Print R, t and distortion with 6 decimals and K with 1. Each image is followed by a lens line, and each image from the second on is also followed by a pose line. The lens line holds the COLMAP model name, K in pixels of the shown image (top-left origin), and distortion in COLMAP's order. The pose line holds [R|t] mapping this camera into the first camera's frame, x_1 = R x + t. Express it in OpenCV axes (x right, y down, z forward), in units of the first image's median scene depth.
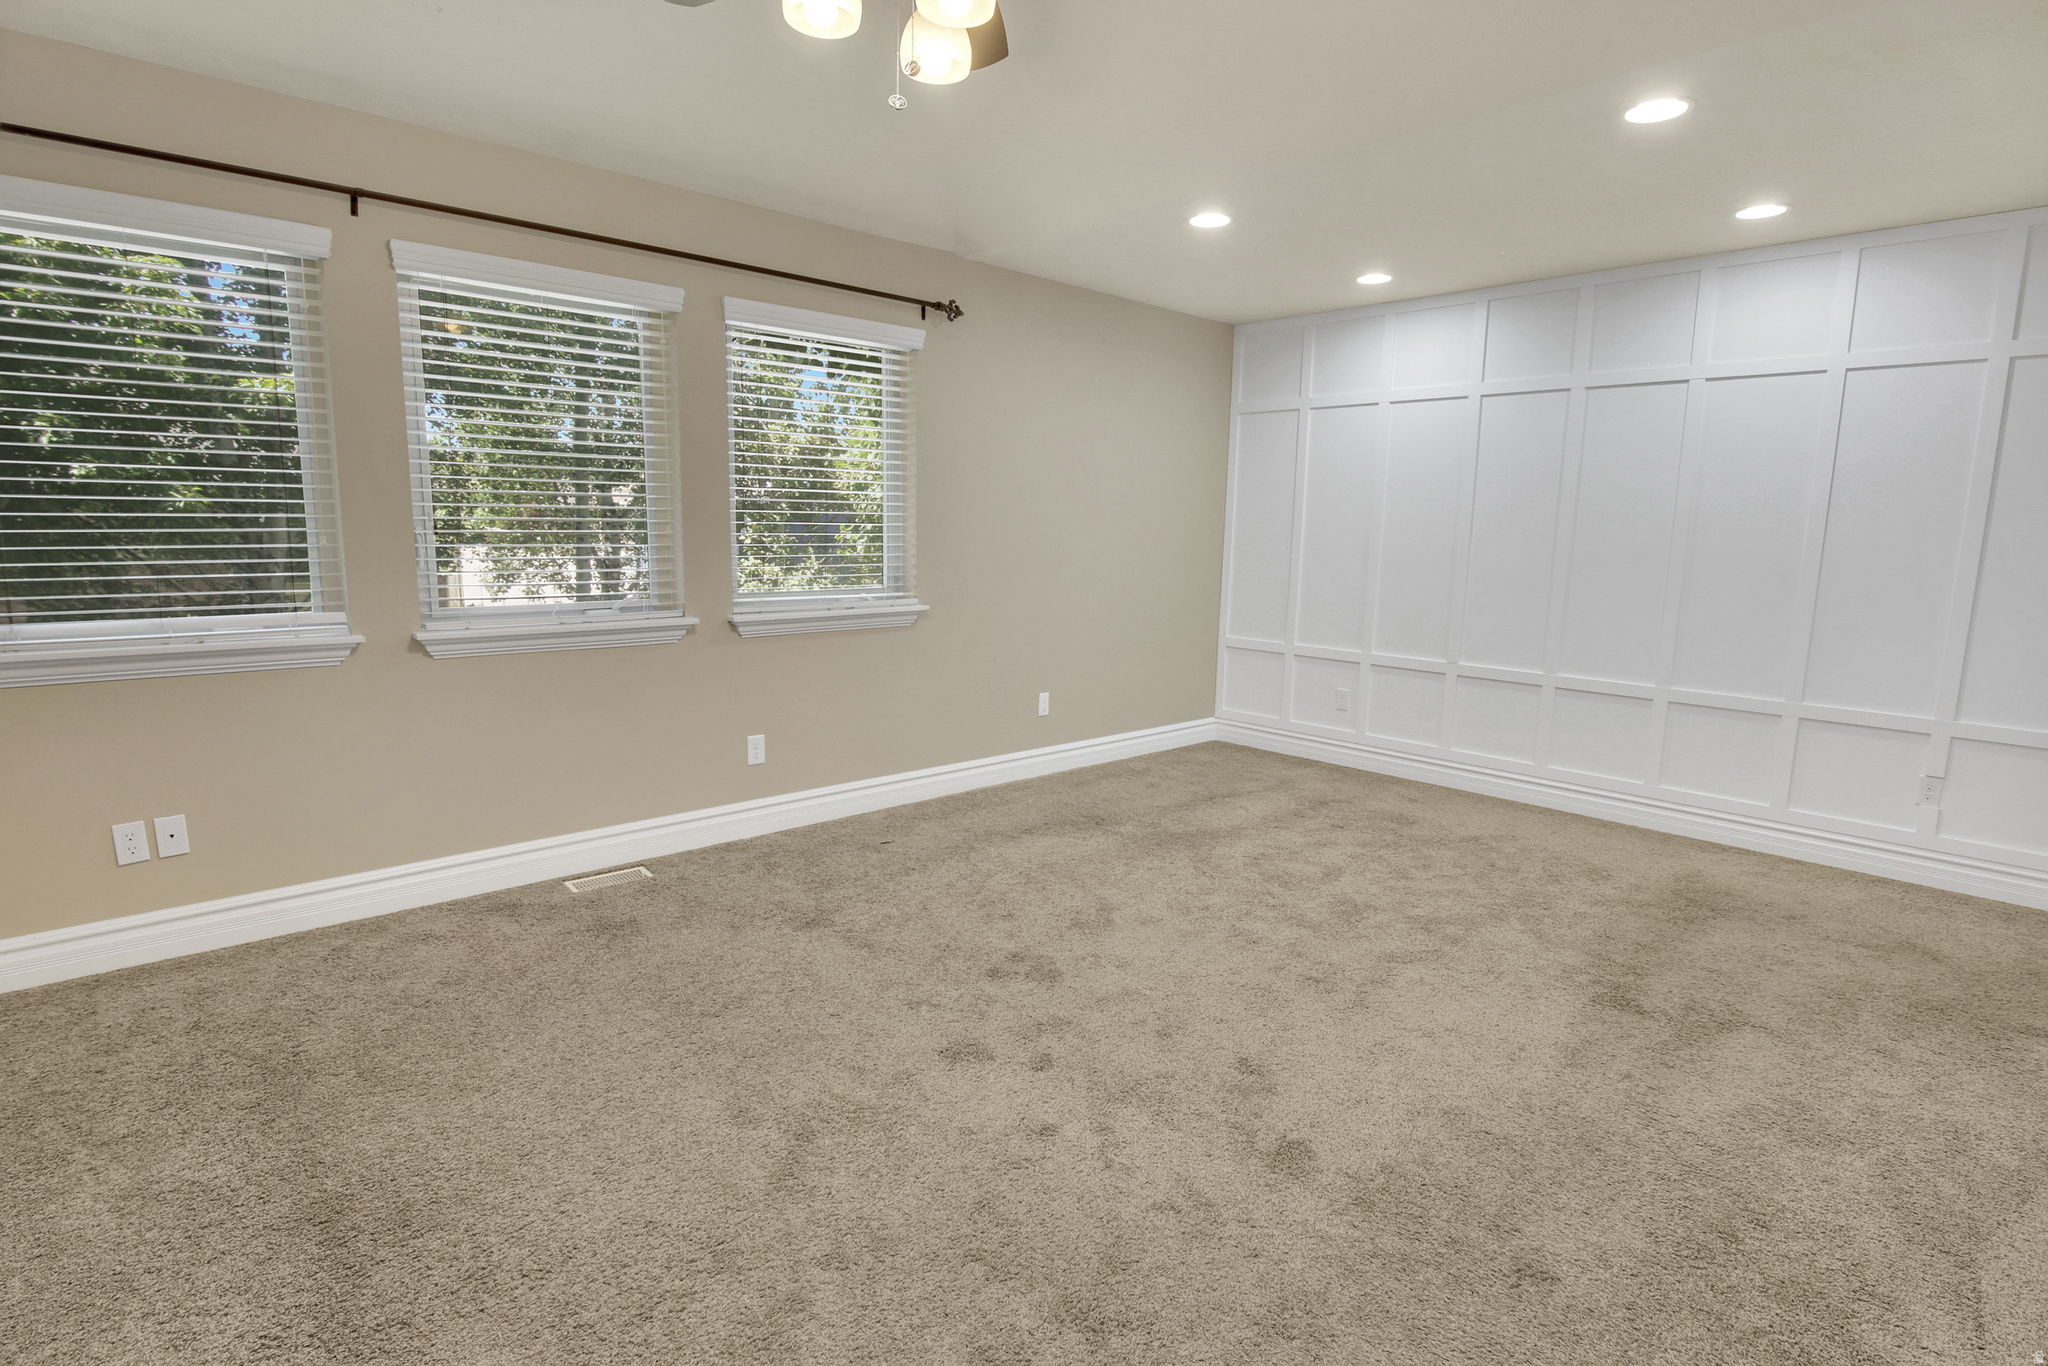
lens RADIAL K [[1027.2, 0, 1013.7], [0, 1027.2, 679.5], [0, 0, 1]] dist [-0.015361, -0.001132]
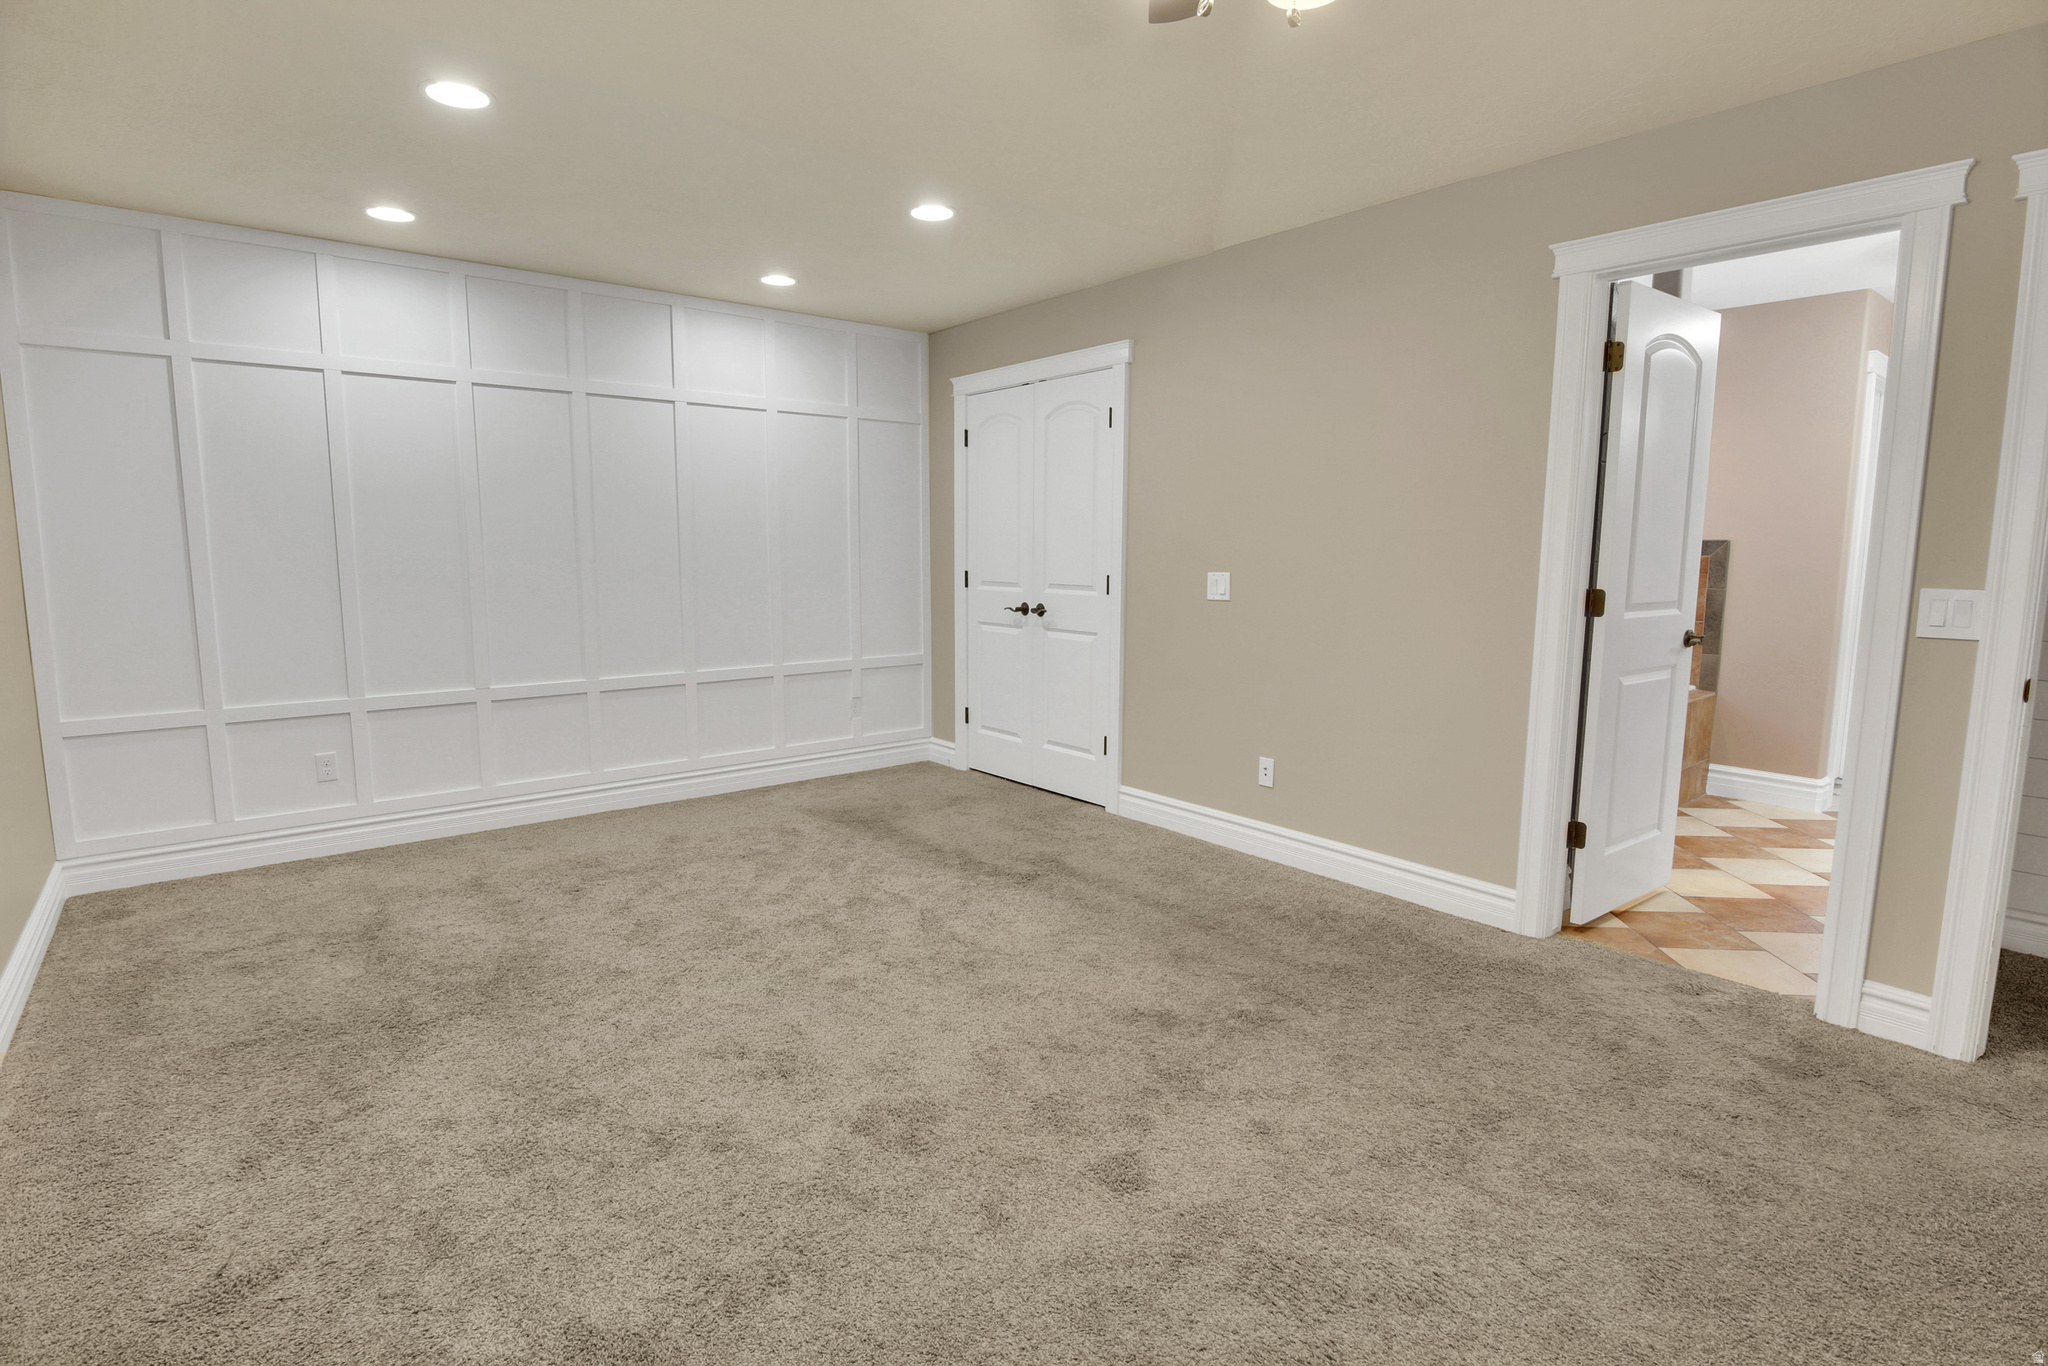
lens RADIAL K [[1027.2, 0, 1013.7], [0, 1027.2, 679.5], [0, 0, 1]] dist [-0.015361, -0.001132]
pose [[0.035124, -0.150131, 0.988042, -0.564685], [0.146426, 0.978756, 0.143515, -0.111939], [-0.988598, 0.139634, 0.056361, 0.683519]]
